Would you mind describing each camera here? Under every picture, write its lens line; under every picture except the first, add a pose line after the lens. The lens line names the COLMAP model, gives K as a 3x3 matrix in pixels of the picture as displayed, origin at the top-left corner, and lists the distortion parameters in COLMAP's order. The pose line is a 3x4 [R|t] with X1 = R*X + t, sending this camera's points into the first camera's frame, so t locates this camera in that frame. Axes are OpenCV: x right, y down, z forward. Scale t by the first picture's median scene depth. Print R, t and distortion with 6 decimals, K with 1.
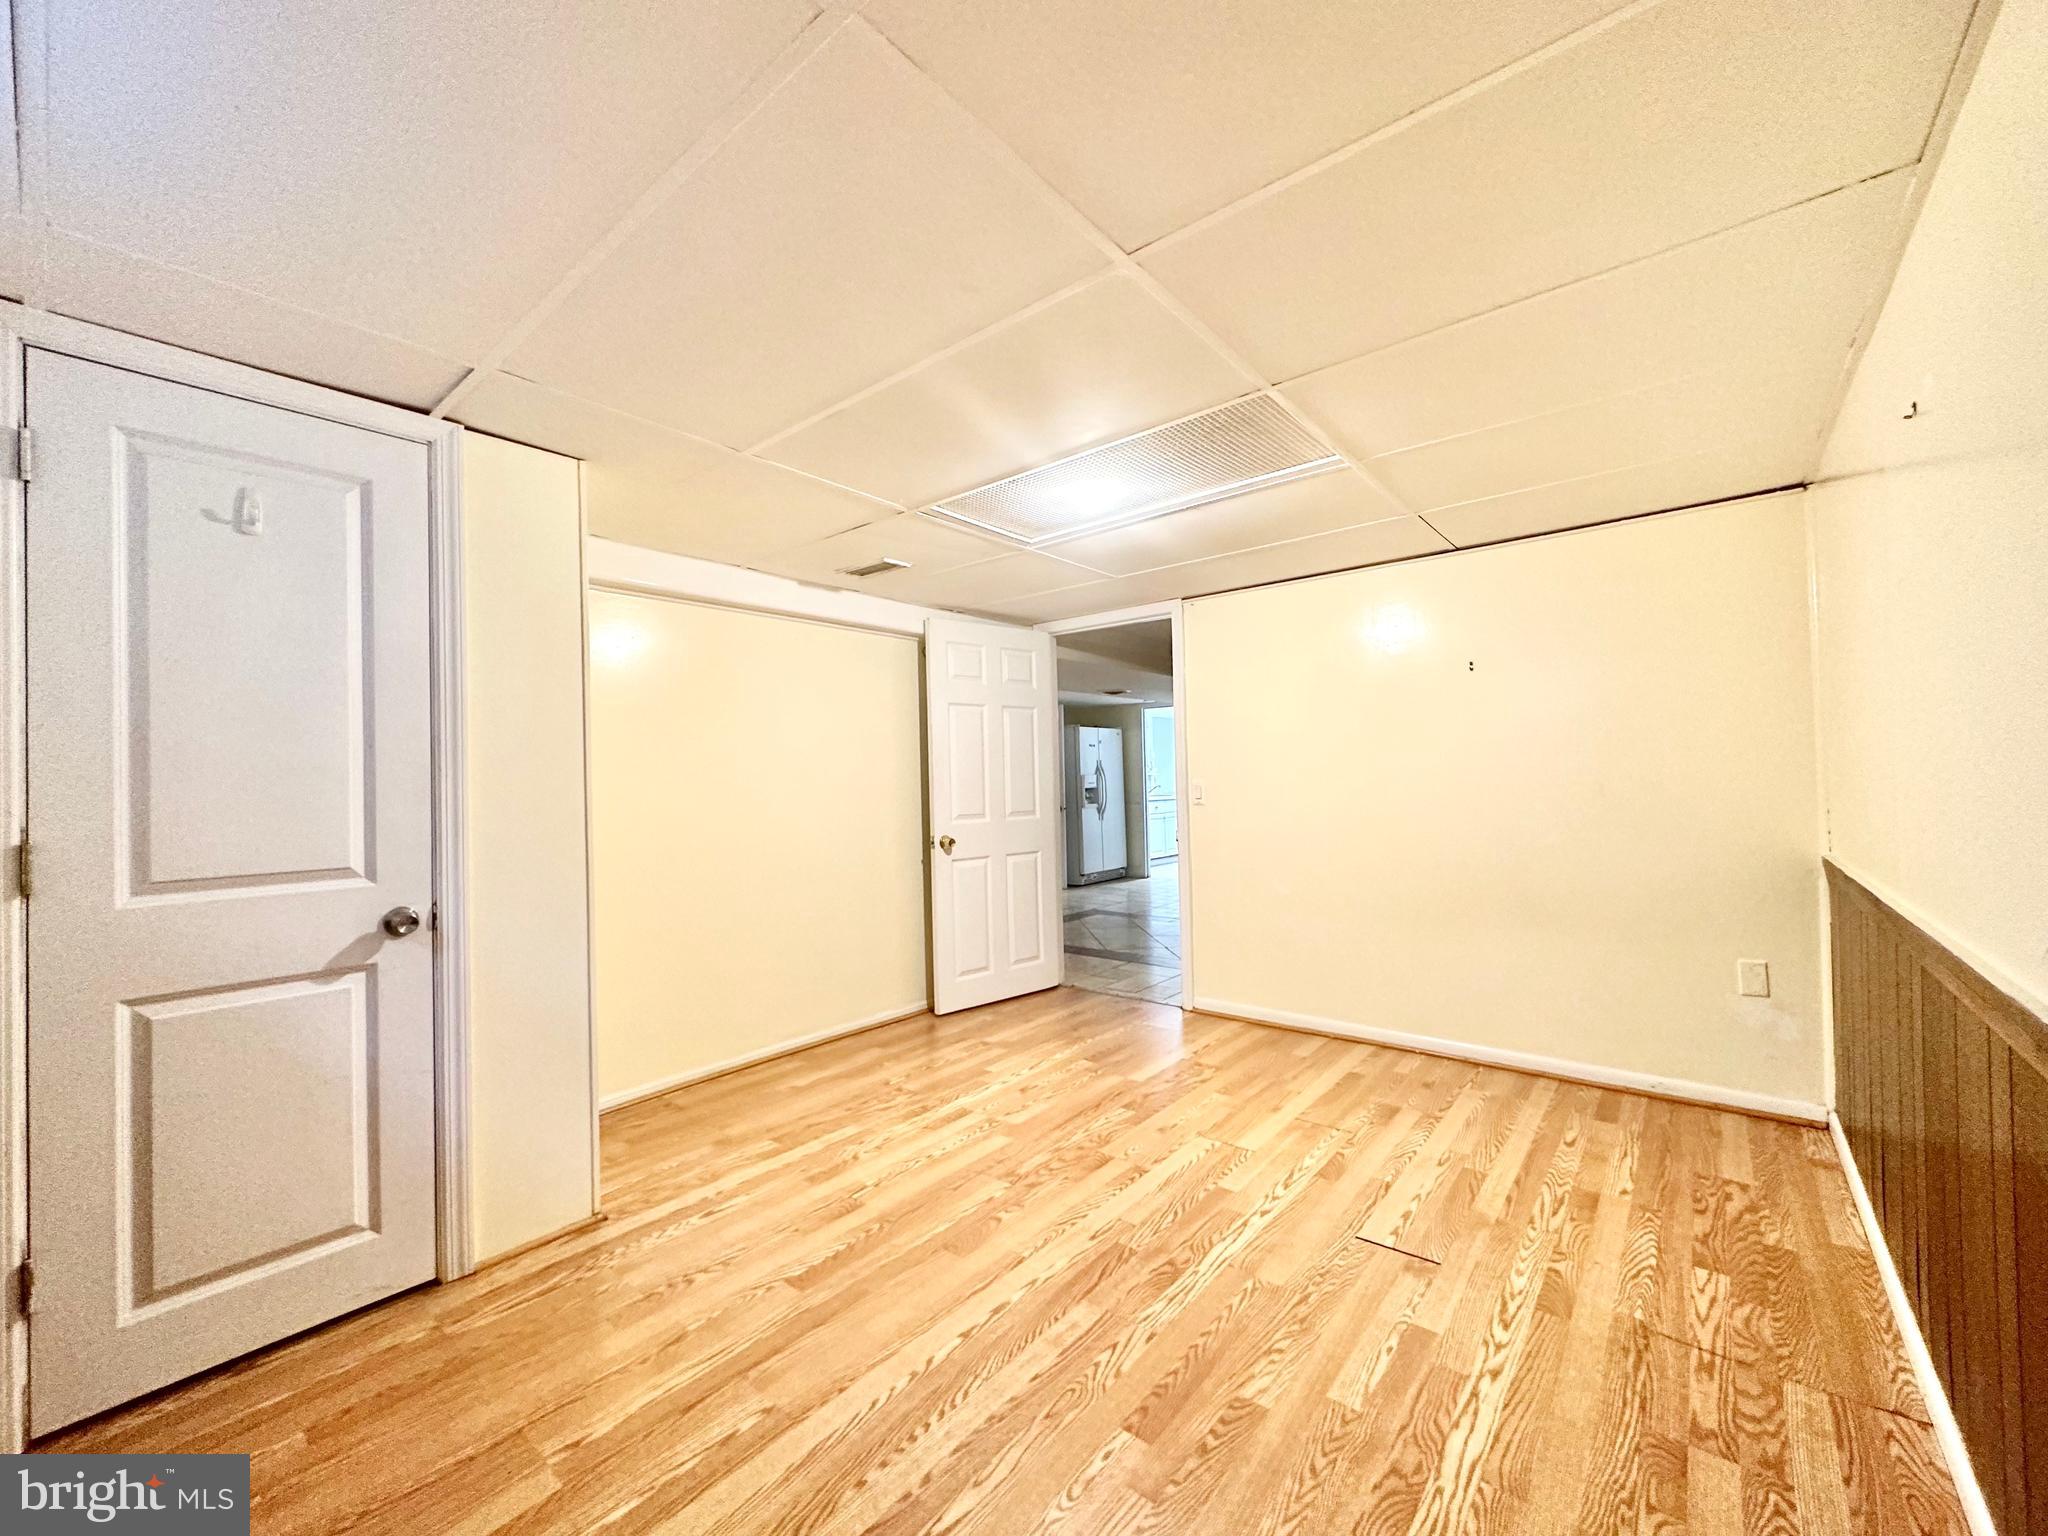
lens RADIAL K [[815.4, 0, 1022.3], [0, 815.4, 769.9], [0, 0, 1]] dist [-0.001680, 0.000522]
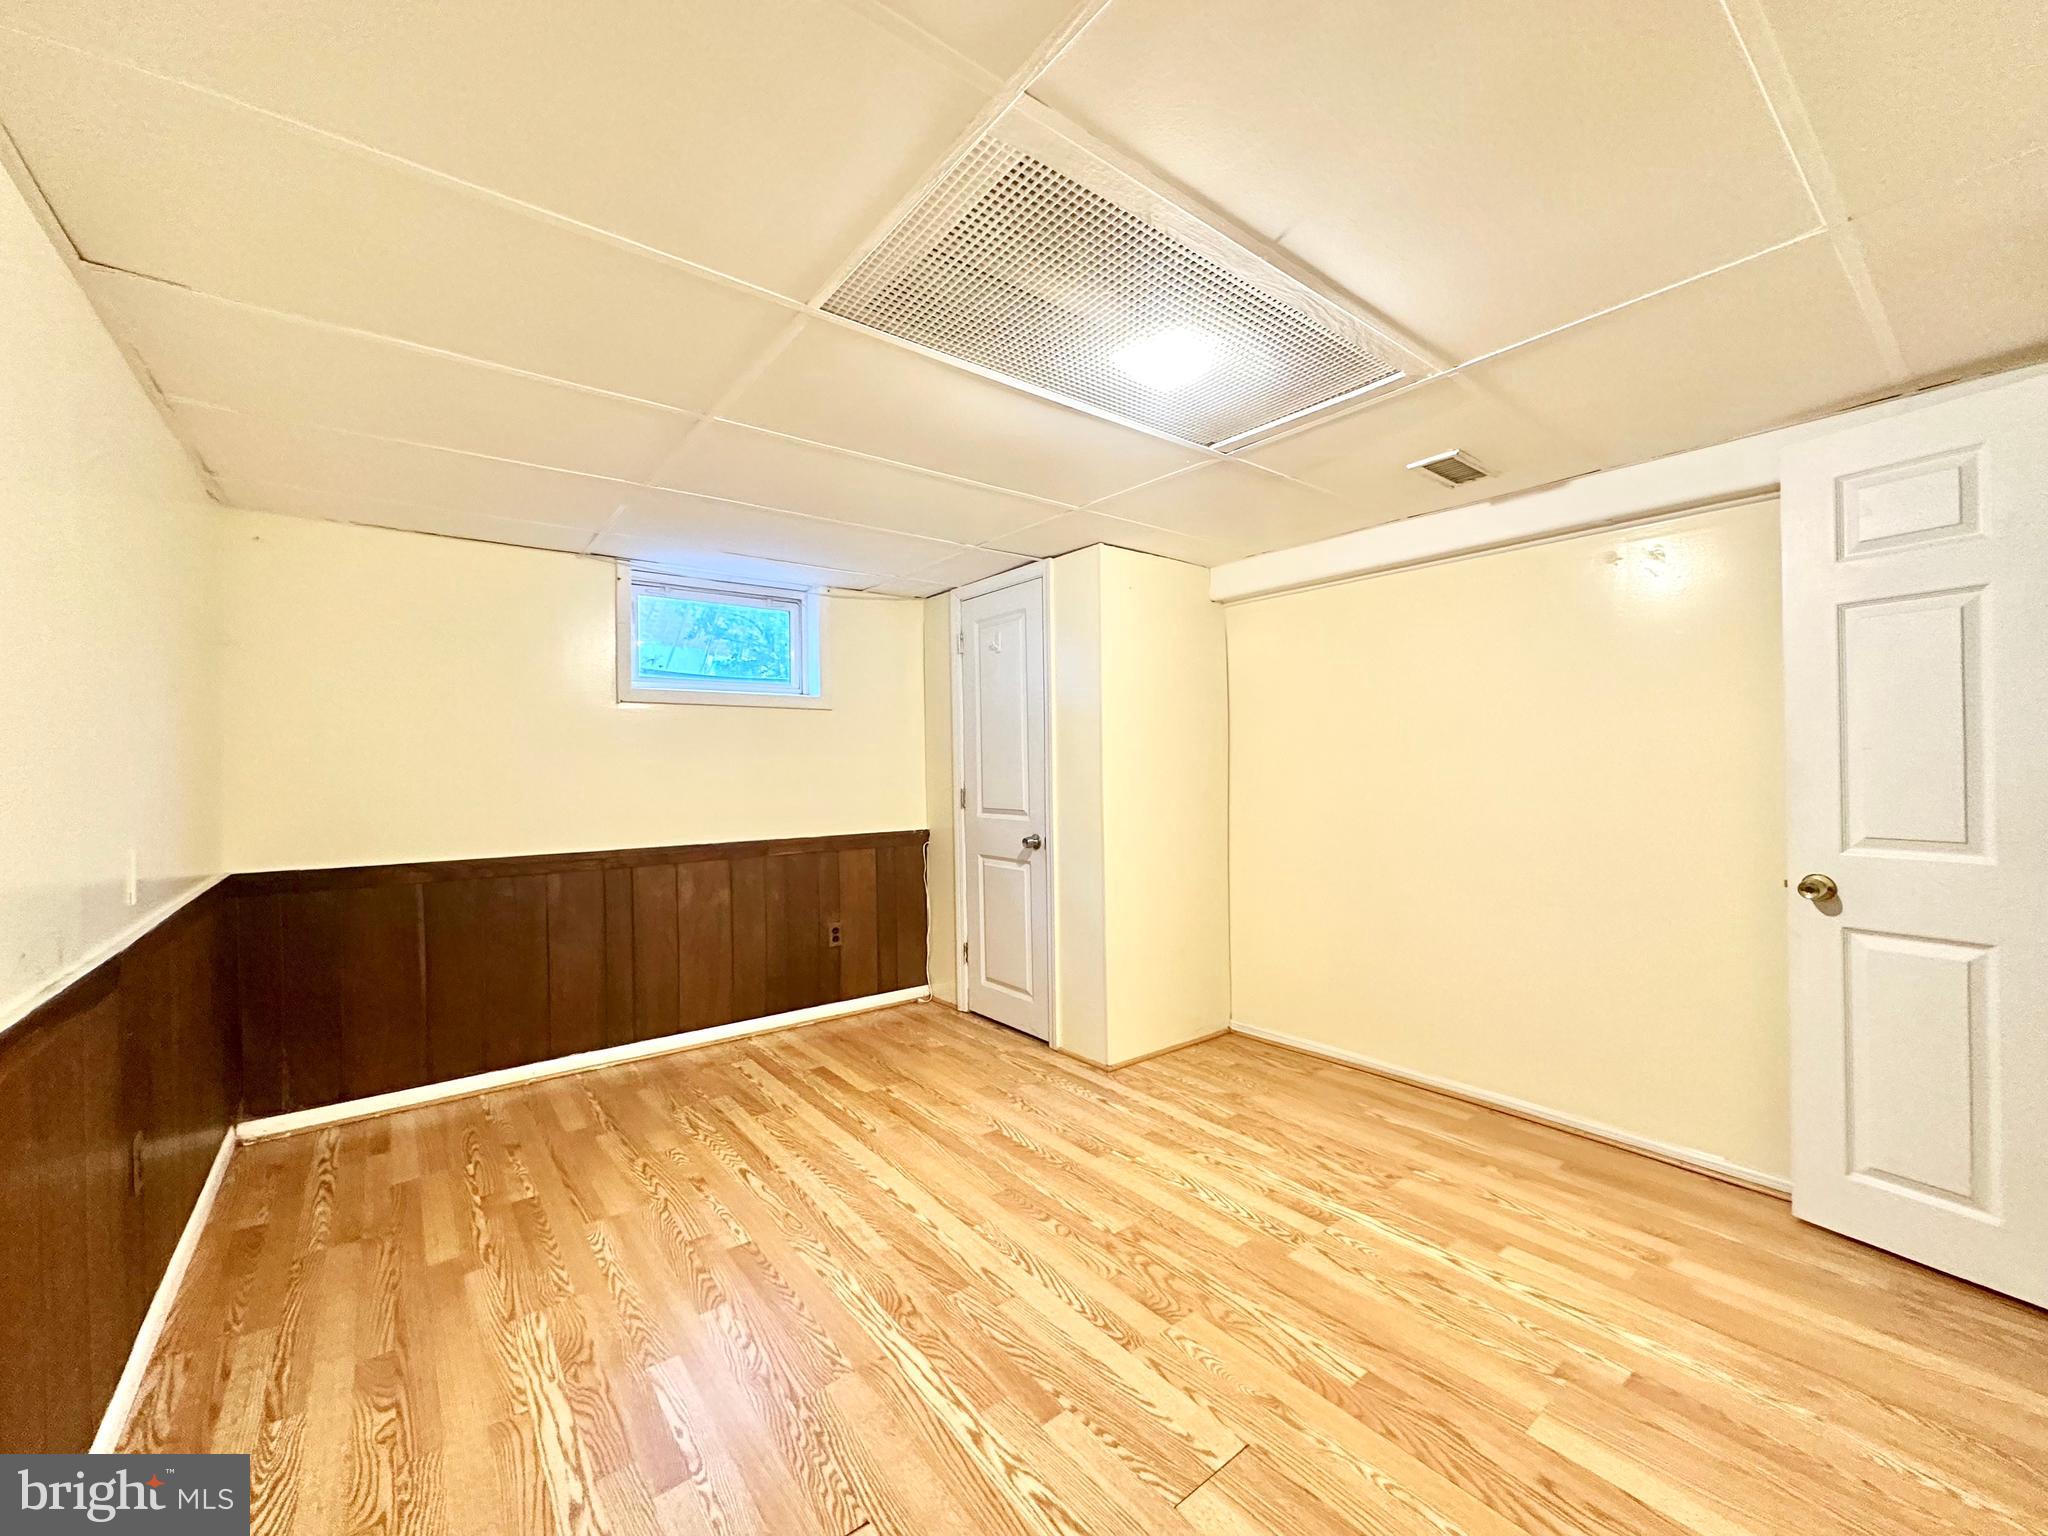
lens RADIAL K [[815.4, 0, 1022.2], [0, 815.4, 765.6], [0, 0, 1]] dist [-0.001680, 0.000522]
pose [[-0.206753, 0.023932, -0.978100, 0.940397], [0.032088, 0.999329, 0.017669, -0.018934], [0.977867, -0.027732, -0.207382, 1.202814]]
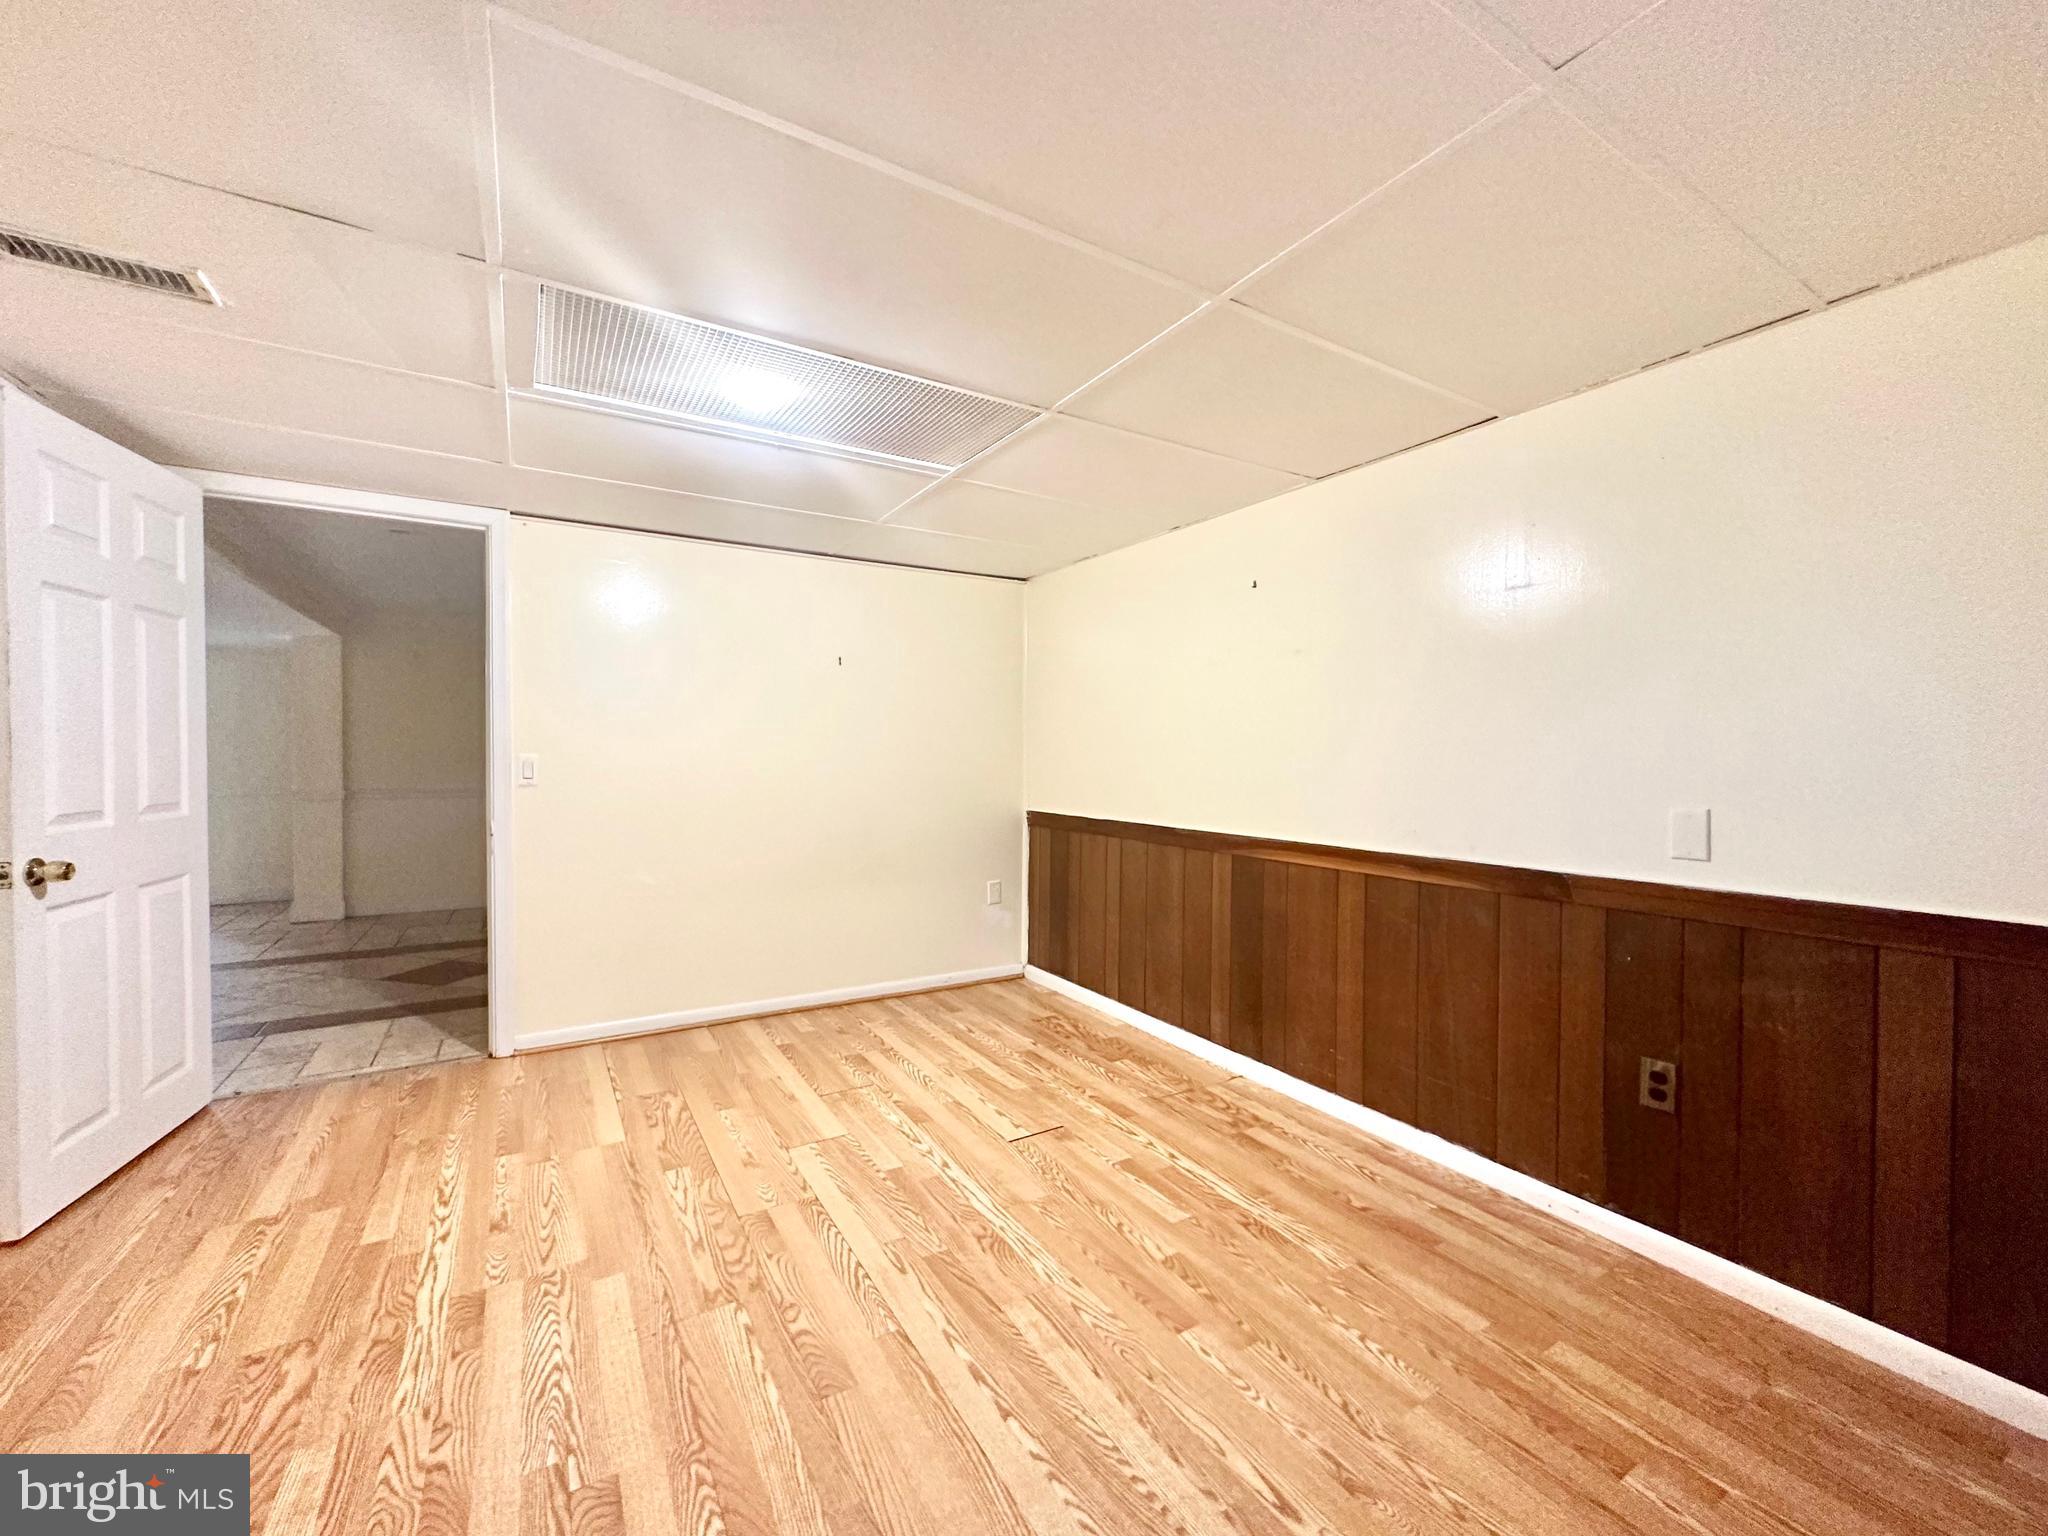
lens RADIAL K [[815.4, 0, 1021.0], [0, 815.4, 769.5], [0, 0, 1]] dist [-0.001680, 0.000522]
pose [[0.324094, 0.005916, 0.946007, -0.685448], [-0.027233, 0.999624, 0.003079, 0.022645], [-0.945633, -0.026760, 0.324133, 0.582571]]
